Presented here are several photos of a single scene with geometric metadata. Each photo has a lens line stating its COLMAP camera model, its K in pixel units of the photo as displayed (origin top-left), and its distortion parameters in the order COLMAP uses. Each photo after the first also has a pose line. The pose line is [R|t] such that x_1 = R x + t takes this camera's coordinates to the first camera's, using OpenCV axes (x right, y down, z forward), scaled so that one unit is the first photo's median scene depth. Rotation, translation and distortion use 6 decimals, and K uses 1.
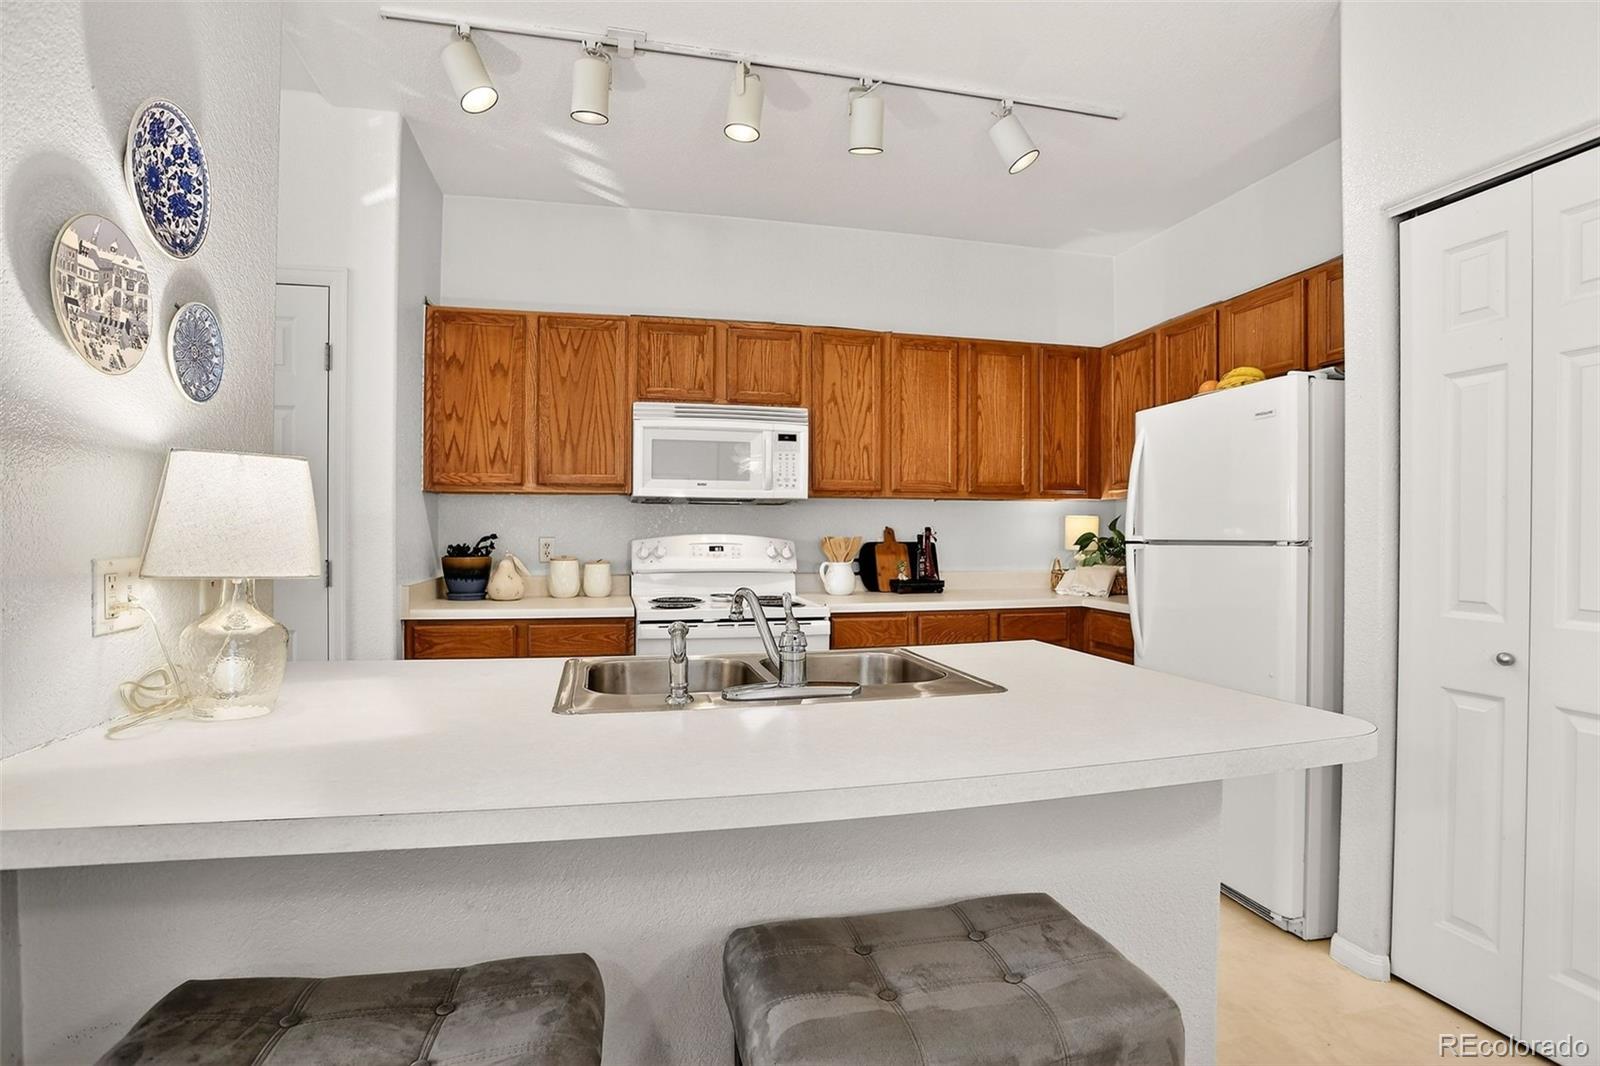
lens RADIAL K [[781.3, 0, 779.7], [0, 781.3, 532.7], [0, 0, 1]] dist [-0.063102, 0.019985]
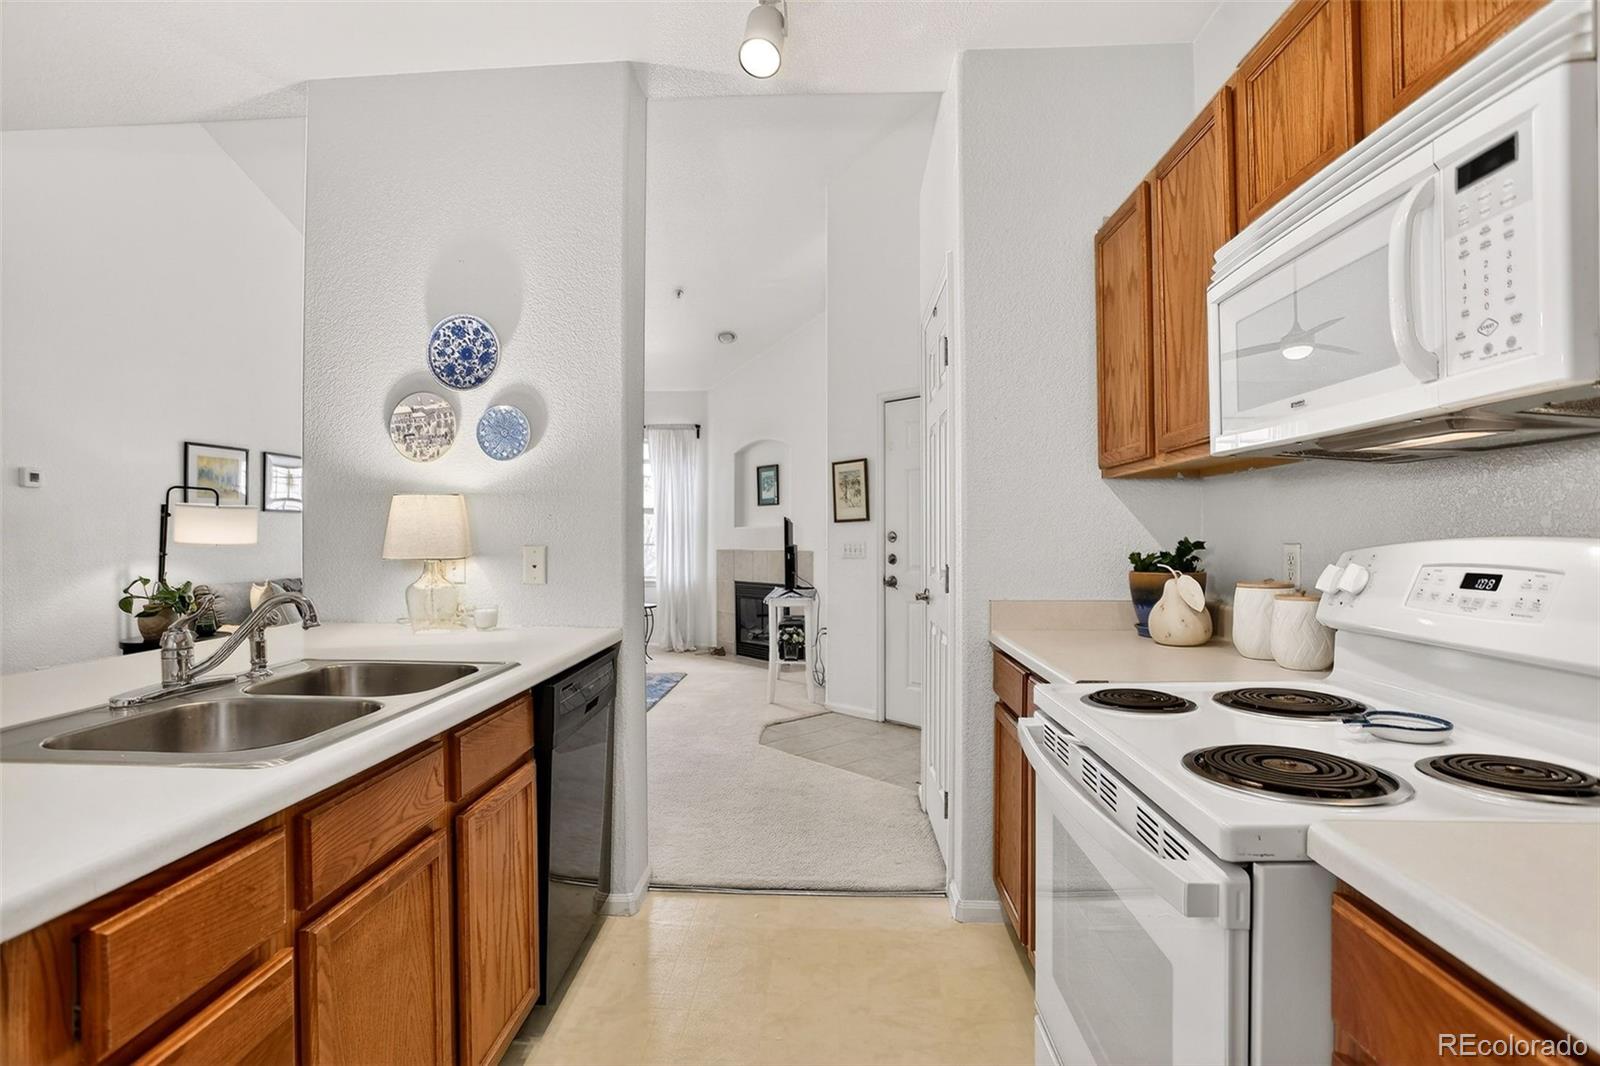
lens RADIAL K [[781.3, 0, 790.8], [0, 781.3, 532.9], [0, 0, 1]] dist [-0.063102, 0.019985]
pose [[-0.271660, -0.006313, -0.962373, 0.308765], [-0.000062, 0.999979, -0.006542, 0.002384], [0.962393, -0.001718, -0.271654, 0.843031]]
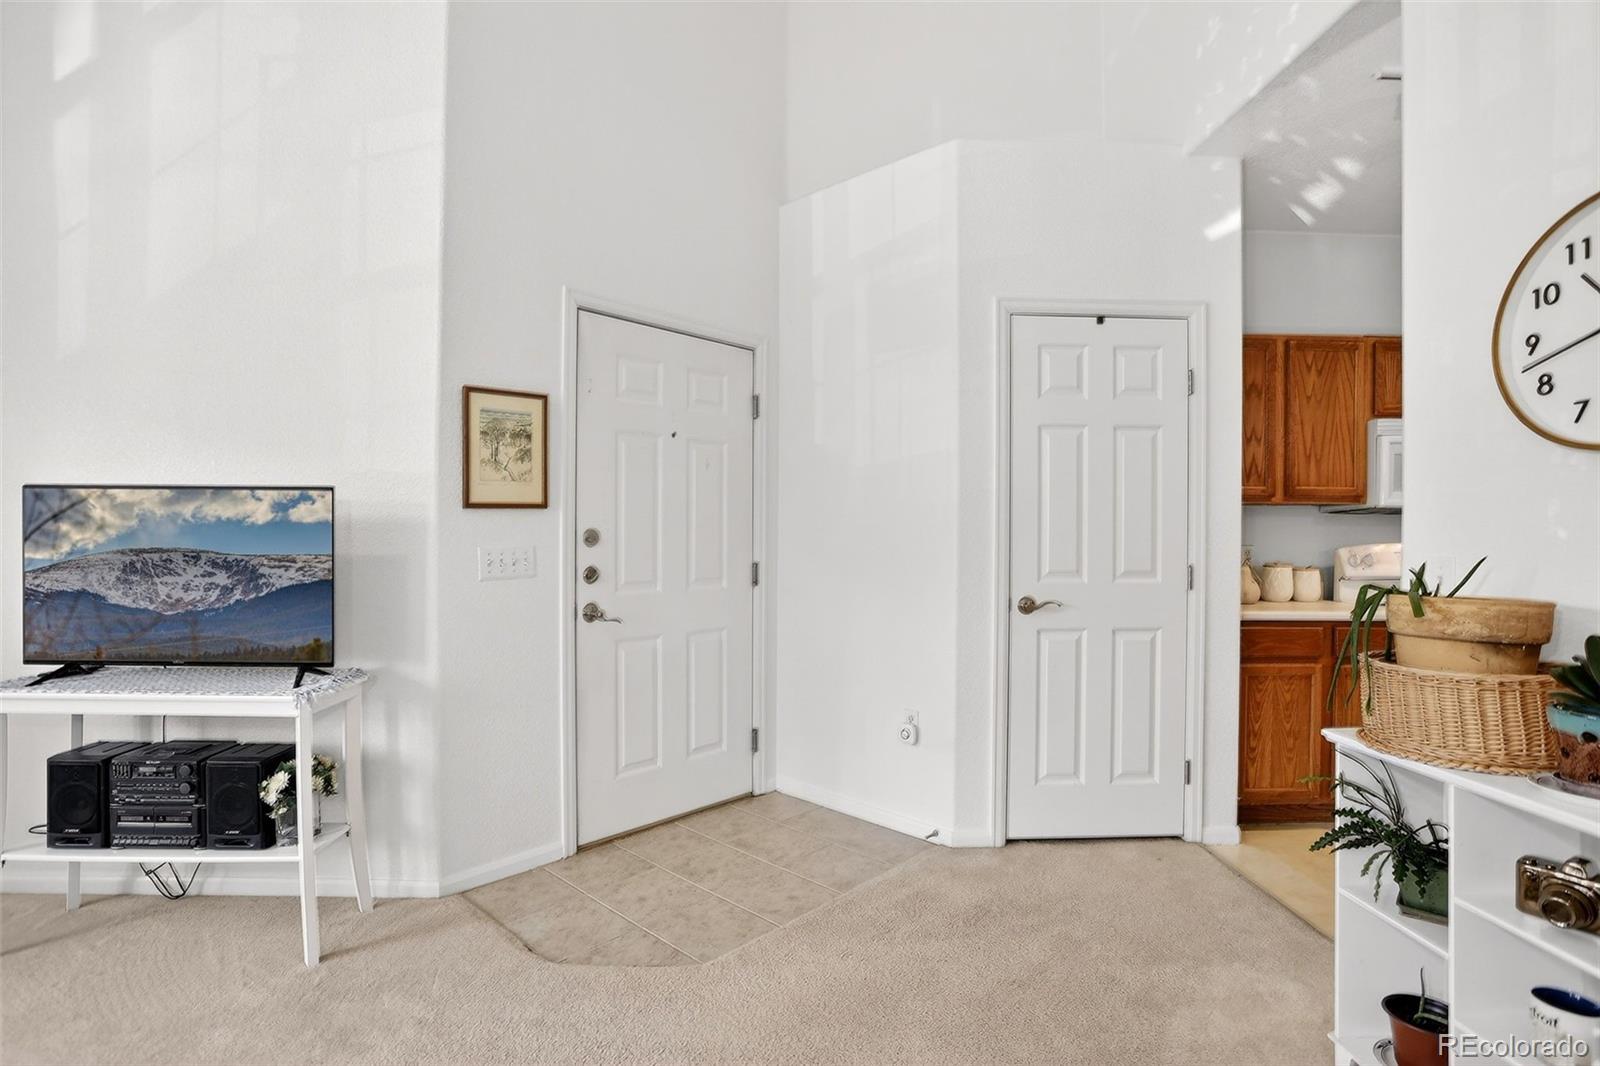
lens RADIAL K [[781.3, 0, 793.0], [0, 781.3, 538.5], [0, 0, 1]] dist [-0.063102, 0.019985]
pose [[0.980808, 0.005843, -0.194886, -0.737227], [-0.005362, 0.999981, 0.002992, -0.002710], [0.194900, -0.001889, 0.980821, -0.162981]]
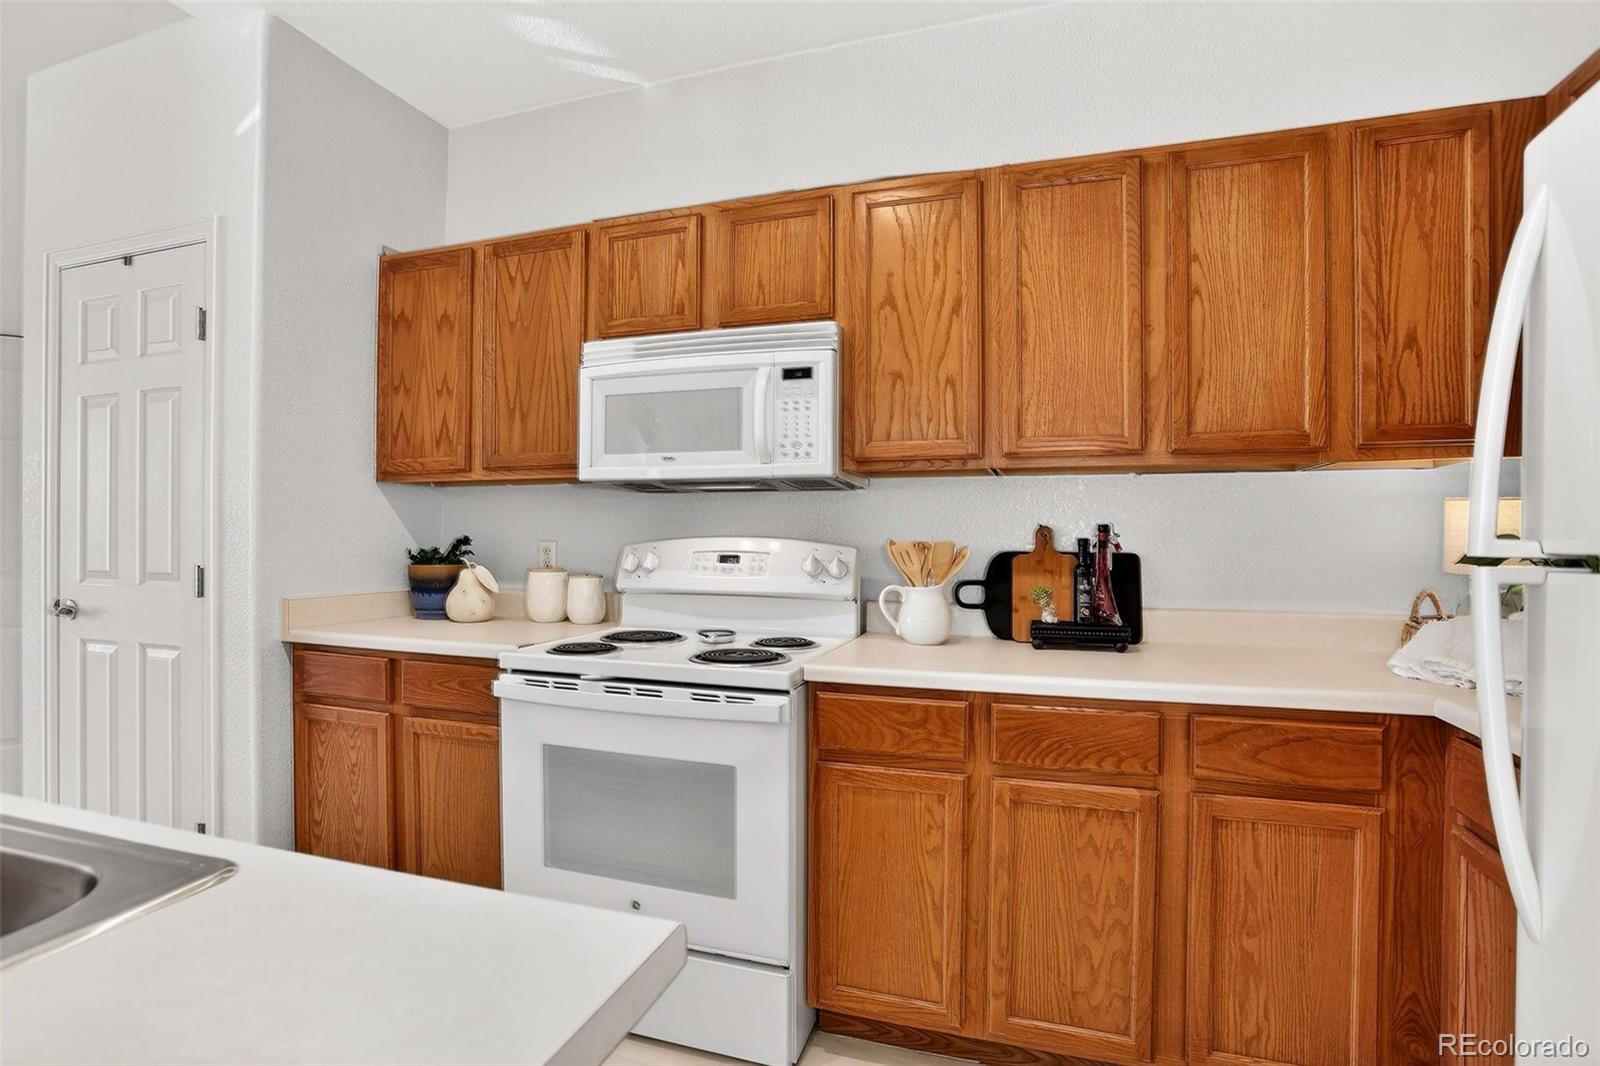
lens RADIAL K [[781.3, 0, 795.2], [0, 781.3, 535.9], [0, 0, 1]] dist [-0.063102, 0.019985]
pose [[0.853319, 0.001017, -0.521388, 0.315582], [-0.002932, 0.999992, -0.002848, 0.003037], [0.521380, 0.003959, 0.853315, 0.494424]]
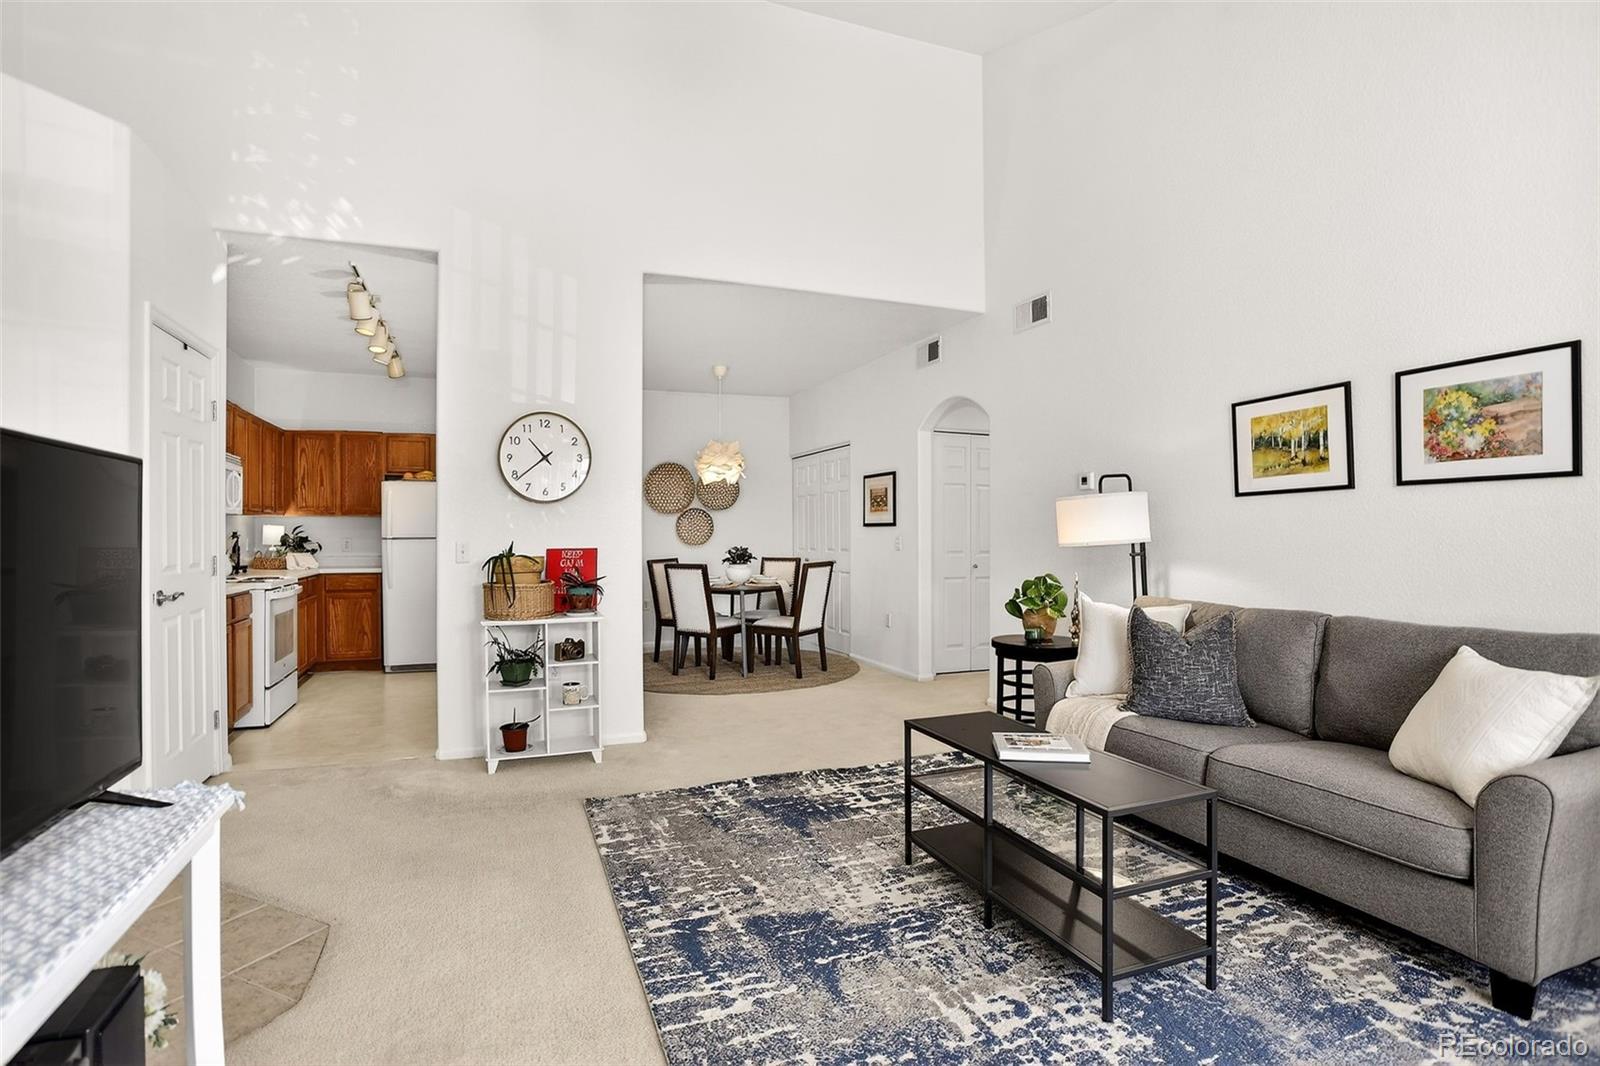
lens RADIAL K [[781.3, 0, 783.6], [0, 781.3, 538.9], [0, 0, 1]] dist [-0.063102, 0.019985]
pose [[-0.142134, -0.008121, 0.989814, -1.659683], [0.001419, 0.999964, 0.008408, -0.004061], [-0.989846, 0.002600, -0.142117, 0.128349]]
